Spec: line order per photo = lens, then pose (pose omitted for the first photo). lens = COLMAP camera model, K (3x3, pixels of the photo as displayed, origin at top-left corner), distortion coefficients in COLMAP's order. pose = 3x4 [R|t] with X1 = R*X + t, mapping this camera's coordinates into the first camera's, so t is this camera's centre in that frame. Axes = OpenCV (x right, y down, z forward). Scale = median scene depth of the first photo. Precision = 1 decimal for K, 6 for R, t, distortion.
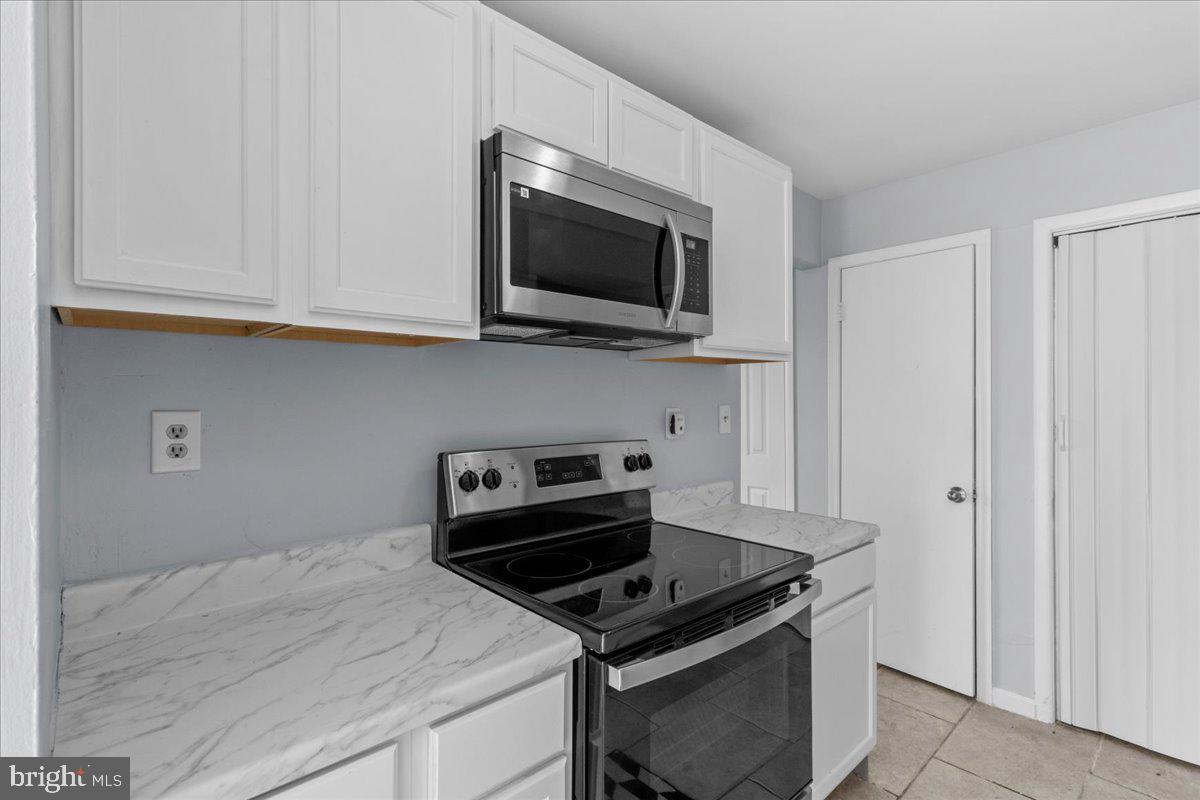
lens RADIAL K [[555.0, 0, 607.9], [0, 555.0, 397.3], [0, 0, 1]] dist [-0.002693, 0.000301]
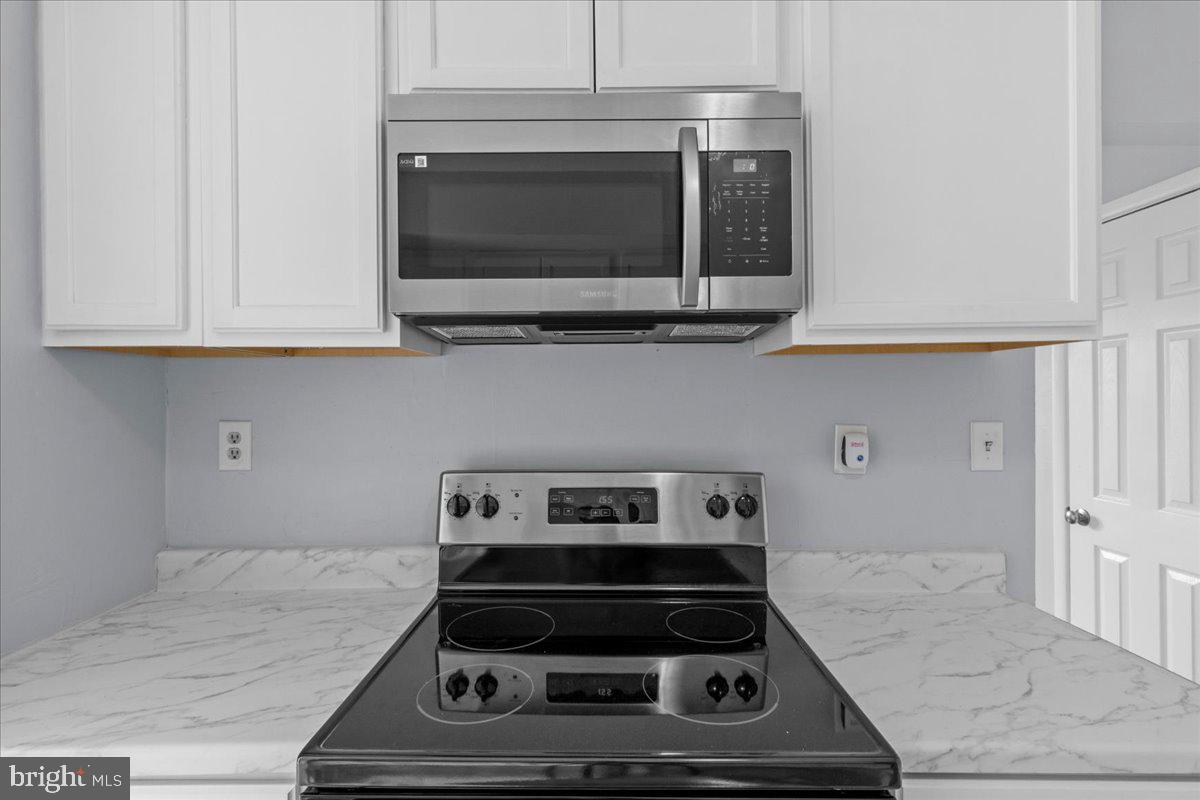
lens RADIAL K [[555.0, 0, 607.9], [0, 555.0, 397.3], [0, 0, 1]] dist [-0.002693, 0.000301]
pose [[0.739454, -0.000898, -0.673207, 0.579144], [0.001428, 0.999999, 0.000235, -0.023716], [0.673206, -0.001135, 0.739454, 0.567247]]
